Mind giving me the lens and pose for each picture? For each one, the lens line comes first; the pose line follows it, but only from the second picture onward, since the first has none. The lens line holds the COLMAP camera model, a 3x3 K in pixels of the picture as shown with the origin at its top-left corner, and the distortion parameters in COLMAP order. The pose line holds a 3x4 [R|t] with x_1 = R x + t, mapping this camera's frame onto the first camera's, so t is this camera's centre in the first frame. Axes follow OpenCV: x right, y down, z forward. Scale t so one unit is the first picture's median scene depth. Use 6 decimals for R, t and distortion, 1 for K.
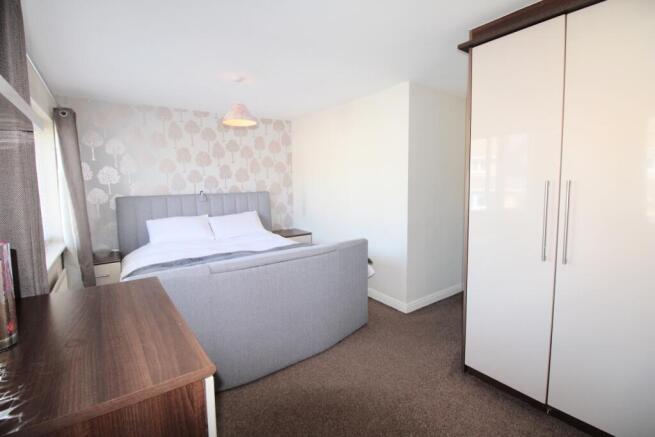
lens RADIAL K [[306.5, 0, 330.0], [0, 306.5, 206.0], [0, 0, 1]] dist [-0.000641, -0.000145]
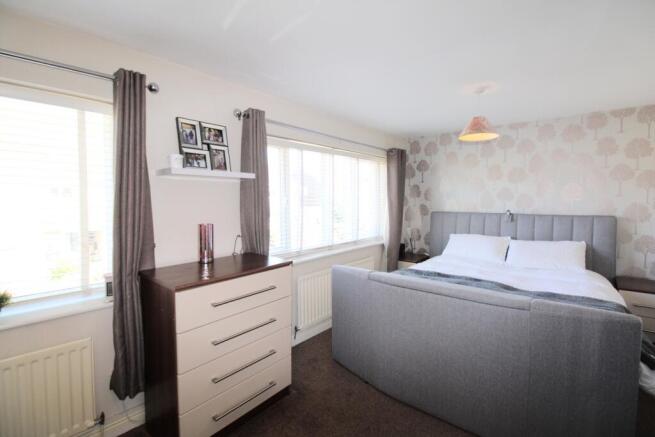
lens RADIAL K [[306.5, 0, 330.0], [0, 306.5, 206.0], [0, 0, 1]] dist [-0.000641, -0.000145]
pose [[0.263148, 0.036019, -0.964083, 0.319241], [-0.086741, 0.996139, 0.013541, -0.027713], [0.960848, 0.080063, 0.265256, 0.245321]]
